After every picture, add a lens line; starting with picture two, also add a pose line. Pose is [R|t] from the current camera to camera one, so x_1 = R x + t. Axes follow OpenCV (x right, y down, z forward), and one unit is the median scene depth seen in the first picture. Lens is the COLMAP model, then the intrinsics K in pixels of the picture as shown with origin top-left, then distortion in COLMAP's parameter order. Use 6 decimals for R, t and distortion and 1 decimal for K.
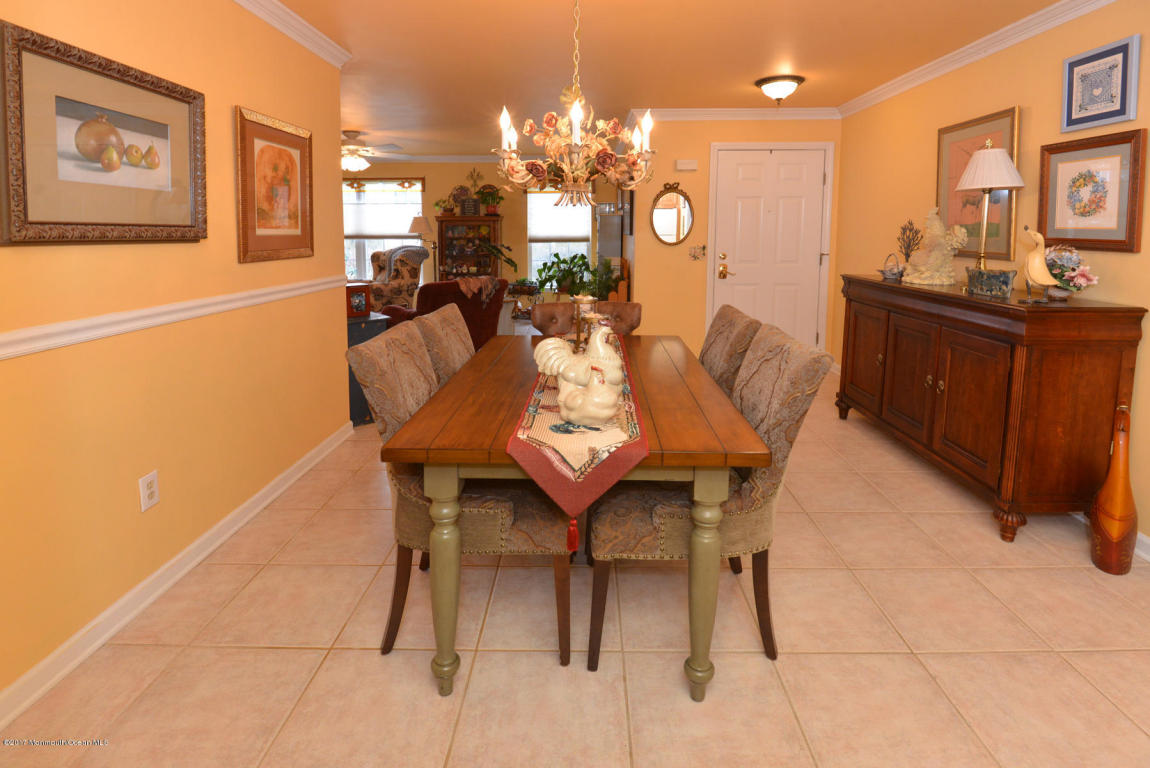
lens RADIAL K [[548.7, 0, 579.6], [0, 548.7, 266.5], [0, 0, 1]] dist [-0.002565, -0.005382]
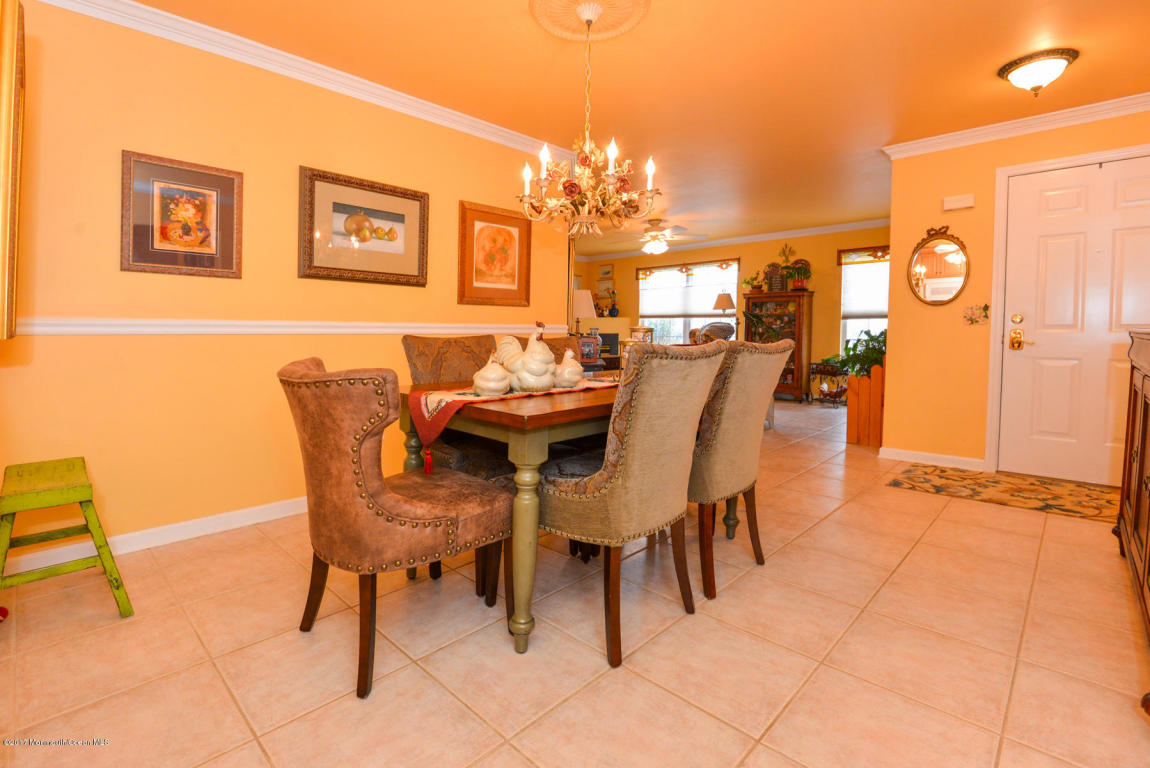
lens RADIAL K [[540.1, 0, 569.0], [0, 540.1, 338.4], [0, 0, 1]] dist [0.002924, -0.015434]
pose [[0.724395, 0.021219, -0.689058, 0.603878], [-0.053327, 0.998256, -0.025321, 0.106575], [0.687319, 0.055088, 0.724264, 0.136298]]
